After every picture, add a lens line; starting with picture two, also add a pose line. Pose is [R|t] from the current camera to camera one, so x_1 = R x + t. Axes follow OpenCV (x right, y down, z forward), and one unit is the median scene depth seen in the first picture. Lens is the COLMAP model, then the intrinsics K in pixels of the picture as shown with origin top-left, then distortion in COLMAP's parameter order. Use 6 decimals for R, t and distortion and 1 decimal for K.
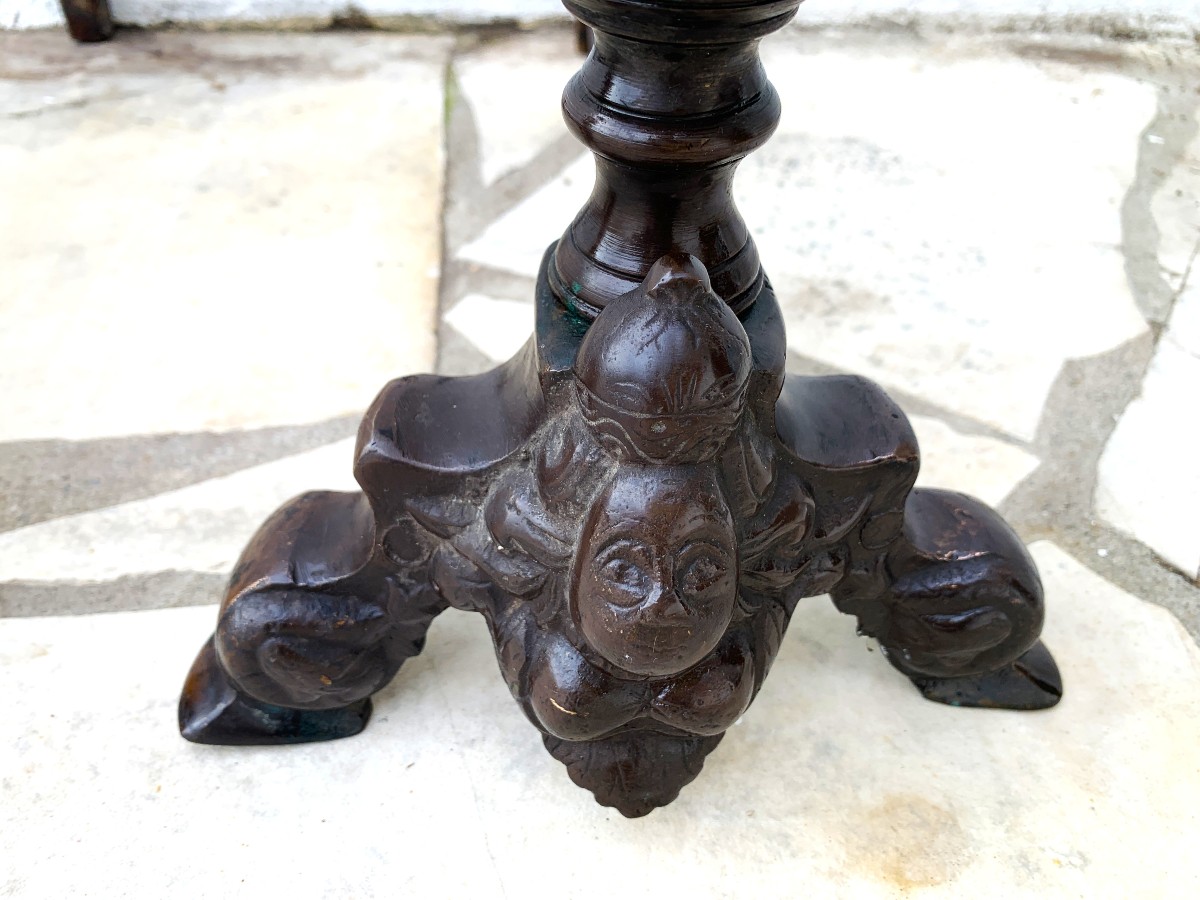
lens RADIAL K [[931.4, 0, 600.0], [0, 931.4, 450.0], [0, 0, 1]] dist [-0.006124, -0.061701]
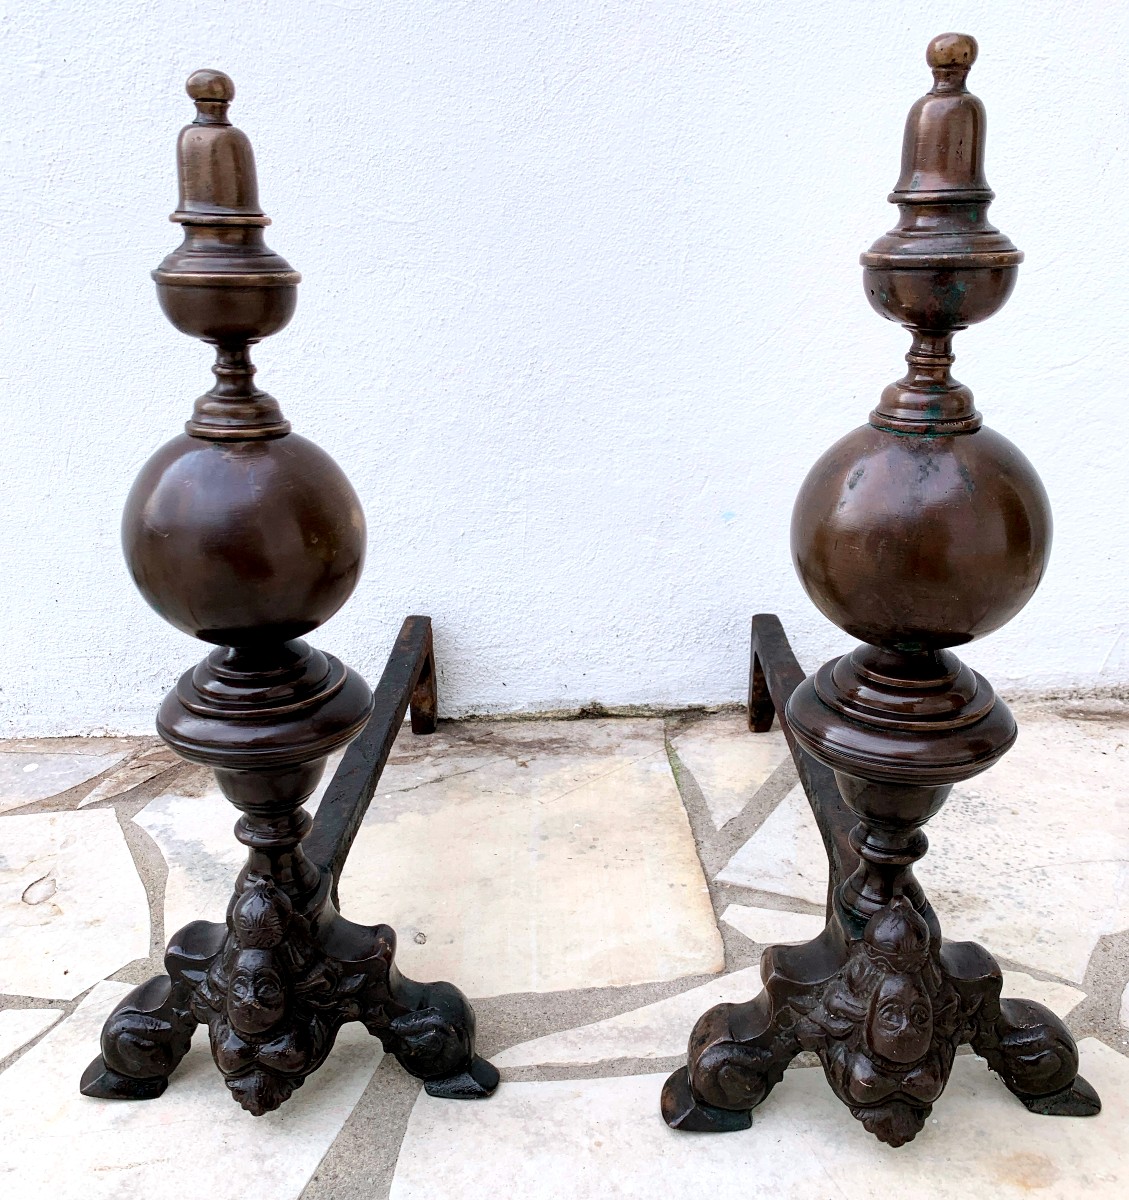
lens RADIAL K [[1215.3, 0, 564.5], [0, 1215.3, 600.0], [0, 0, 1]] dist [-0.019255, 0.012476]
pose [[0.998361, -0.033893, -0.046106, -0.521544], [0.013720, 0.923999, -0.382150, 0.252423], [0.055555, 0.380891, 0.922949, -1.994864]]
